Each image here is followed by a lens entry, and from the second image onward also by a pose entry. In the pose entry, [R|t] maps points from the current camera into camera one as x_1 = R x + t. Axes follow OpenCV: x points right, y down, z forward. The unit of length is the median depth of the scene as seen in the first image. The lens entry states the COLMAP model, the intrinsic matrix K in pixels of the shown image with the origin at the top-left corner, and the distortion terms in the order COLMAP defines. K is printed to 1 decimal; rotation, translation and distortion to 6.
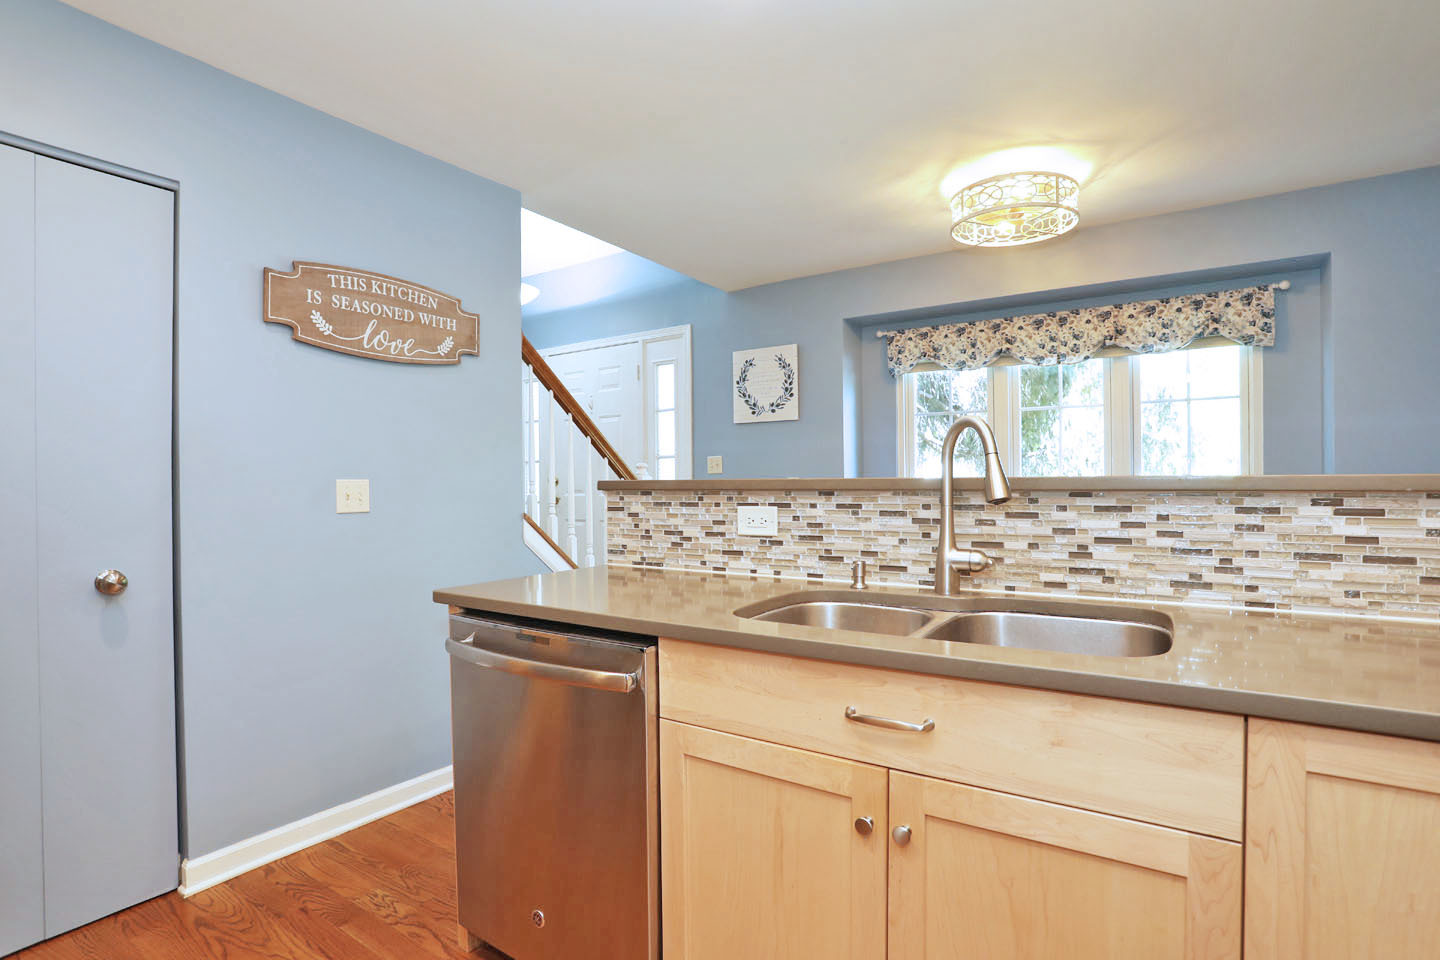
lens RADIAL K [[742.1, 0, 731.7], [0, 742.1, 481.6], [0, 0, 1]] dist [-0.035686, 0.012980]
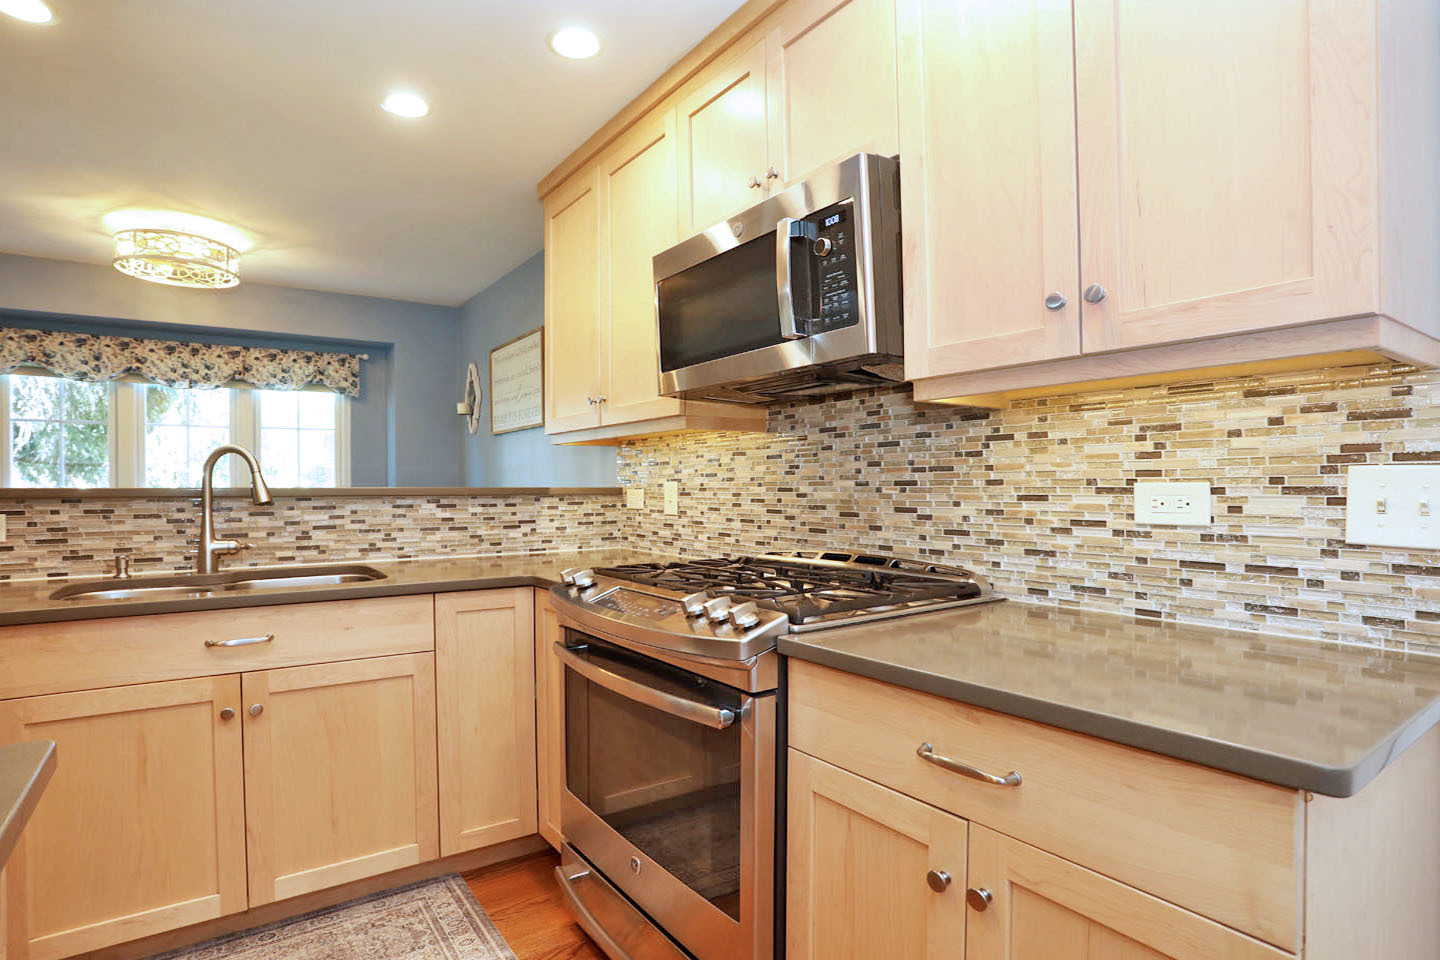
lens RADIAL K [[742.1, 0, 739.0], [0, 742.1, 482.4], [0, 0, 1]] dist [-0.035686, 0.012980]
pose [[0.356348, 0.011672, 0.934281, -0.348130], [0.001742, 0.999912, -0.013156, 0.002487], [-0.934352, 0.006316, 0.356296, -0.221438]]
